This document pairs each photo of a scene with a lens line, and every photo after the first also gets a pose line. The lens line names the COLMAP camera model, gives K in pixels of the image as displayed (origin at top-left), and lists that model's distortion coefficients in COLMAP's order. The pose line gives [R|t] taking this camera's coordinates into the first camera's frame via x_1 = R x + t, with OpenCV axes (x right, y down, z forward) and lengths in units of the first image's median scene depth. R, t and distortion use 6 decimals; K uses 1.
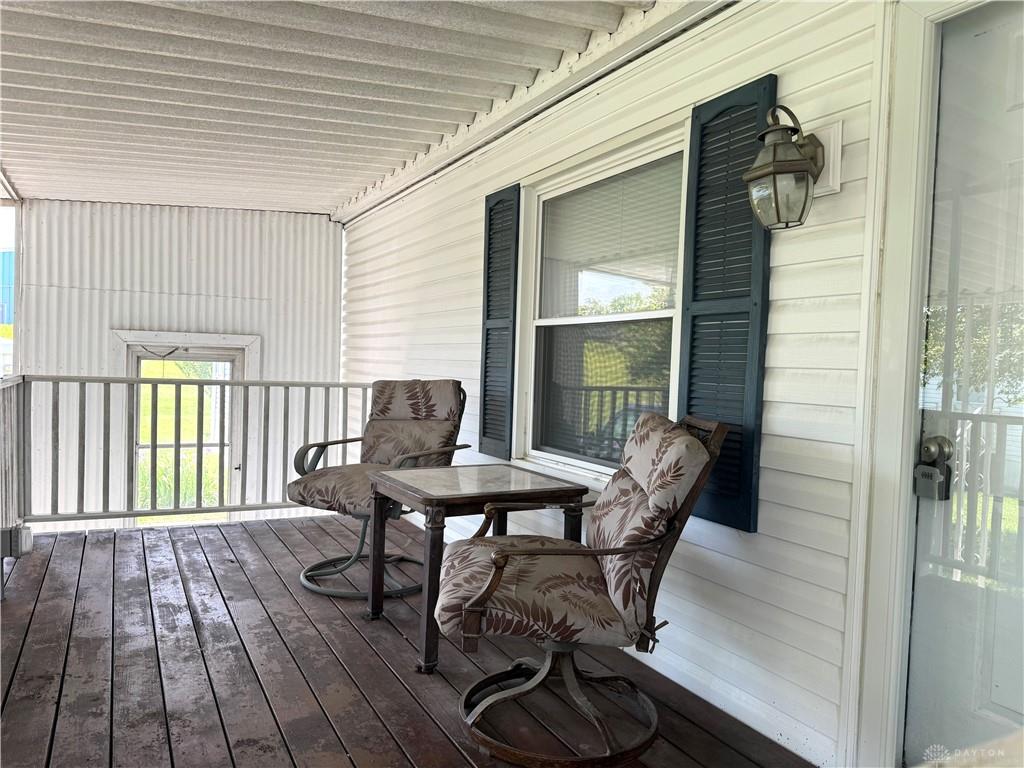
lens RADIAL K [[732.2, 0, 512.0], [0, 732.2, 384.0], [0, 0, 1]] dist [0.078939, -0.085840]
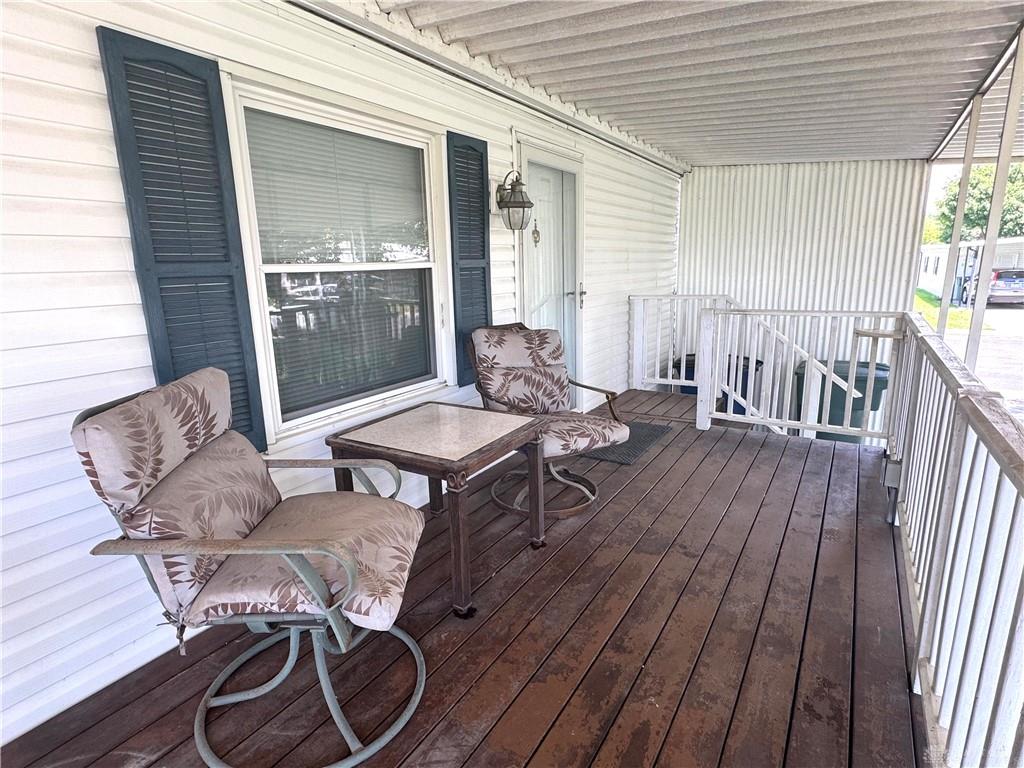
lens RADIAL K [[547.0, 0, 512.0], [0, 547.0, 384.0], [0, 0, 1]] dist [-0.002464, 0.000202]
pose [[-0.504893, -0.206230, 0.838184, -0.991578], [0.030875, 0.966104, 0.256302, -0.169670], [-0.862630, 0.155284, -0.481411, 1.702835]]
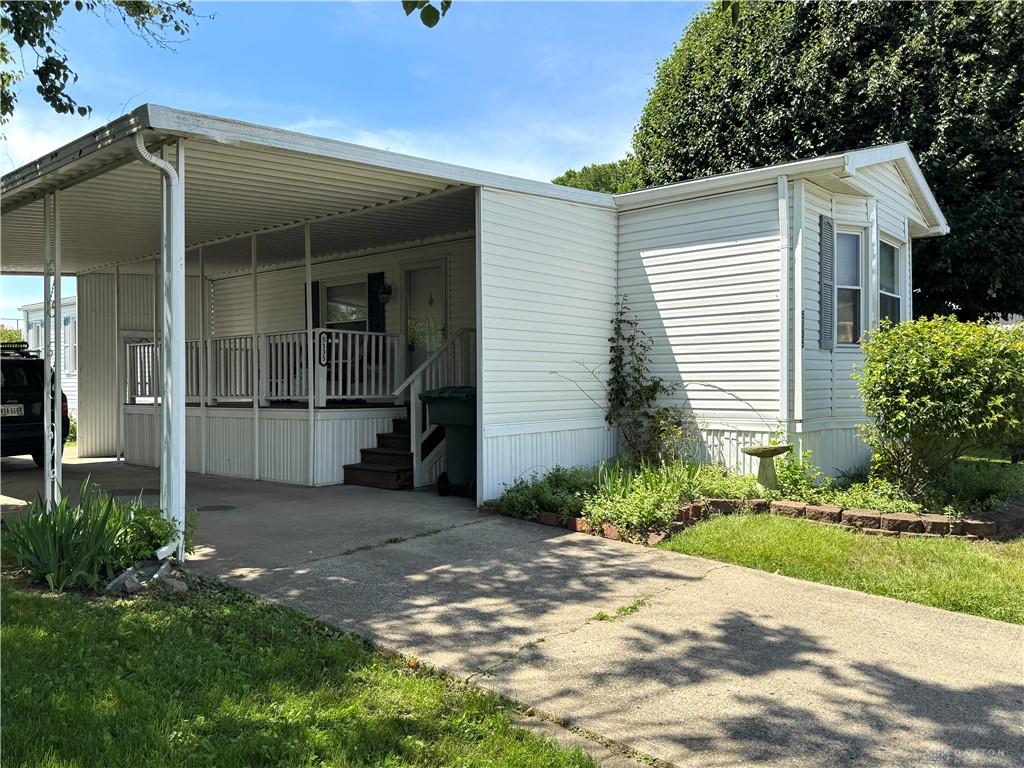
lens RADIAL K [[773.9, 0, 512.0], [0, 773.9, 384.0], [0, 0, 1]] dist [-0.001103, -0.001402]
pose [[0.924536, -0.036021, 0.379389, -0.896010], [0.045043, 0.998874, -0.014929, 0.480199], [-0.378424, 0.030891, 0.925117, -4.348461]]
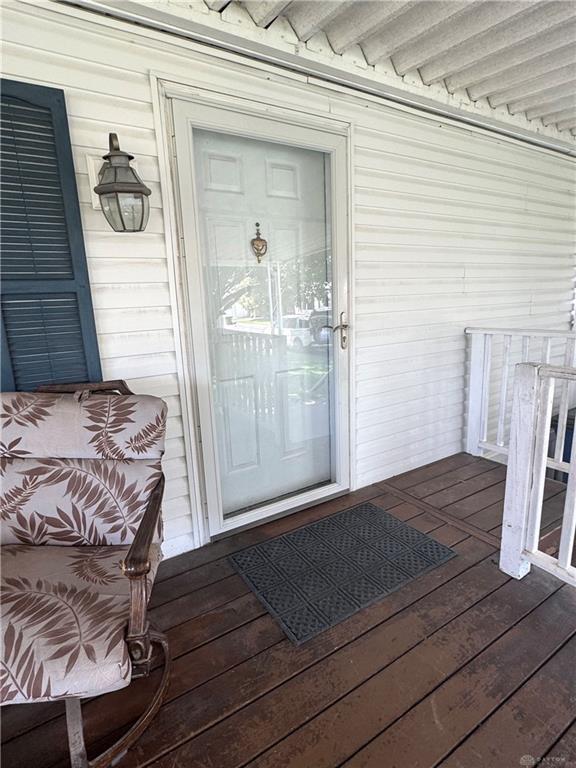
lens RADIAL K [[439.3, 0, 288.1], [0, 439.3, 372.2], [0, 0, 1]] dist [0.076547, -0.050728]
pose [[-0.114518, -0.221862, 0.968330, -0.492444], [0.043595, 0.972681, 0.228015, -0.123995], [-0.992464, 0.068326, -0.101717, 0.738275]]
